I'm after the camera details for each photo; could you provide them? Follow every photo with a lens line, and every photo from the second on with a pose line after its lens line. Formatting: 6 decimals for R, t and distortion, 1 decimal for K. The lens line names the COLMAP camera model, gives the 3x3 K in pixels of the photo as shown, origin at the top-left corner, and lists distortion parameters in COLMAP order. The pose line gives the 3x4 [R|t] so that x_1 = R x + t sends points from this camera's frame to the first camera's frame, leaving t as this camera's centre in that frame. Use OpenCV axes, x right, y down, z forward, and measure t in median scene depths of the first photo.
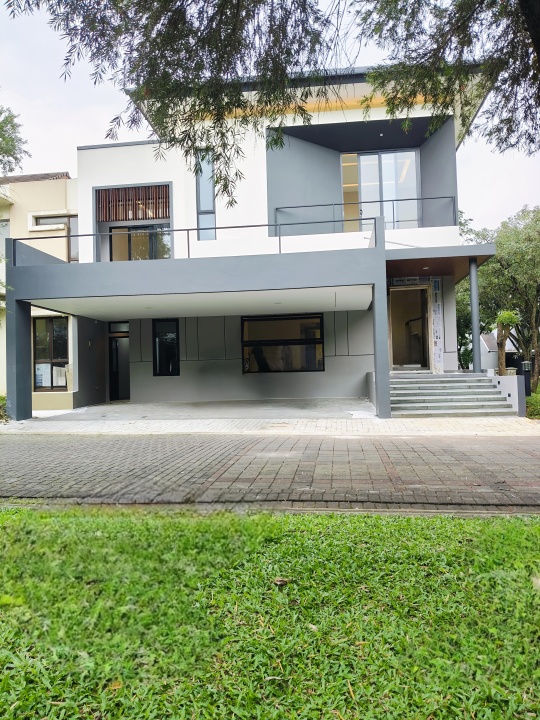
lens RADIAL K [[552.5, 0, 265.3], [0, 552.5, 360.0], [0, 0, 1]] dist [-0.016802, -0.010411]
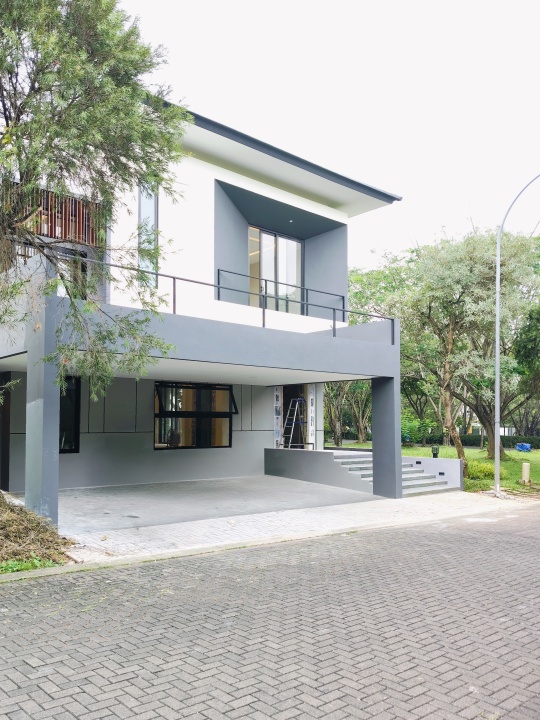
lens RADIAL K [[597.1, 0, 268.1], [0, 597.1, 362.5], [0, 0, 1]] dist [0.039005, -0.001476]
pose [[0.678477, 0.107405, 0.726728, -0.607474], [-0.040024, 0.993190, -0.109419, -0.014612], [-0.733531, 0.045152, 0.678155, 0.262807]]
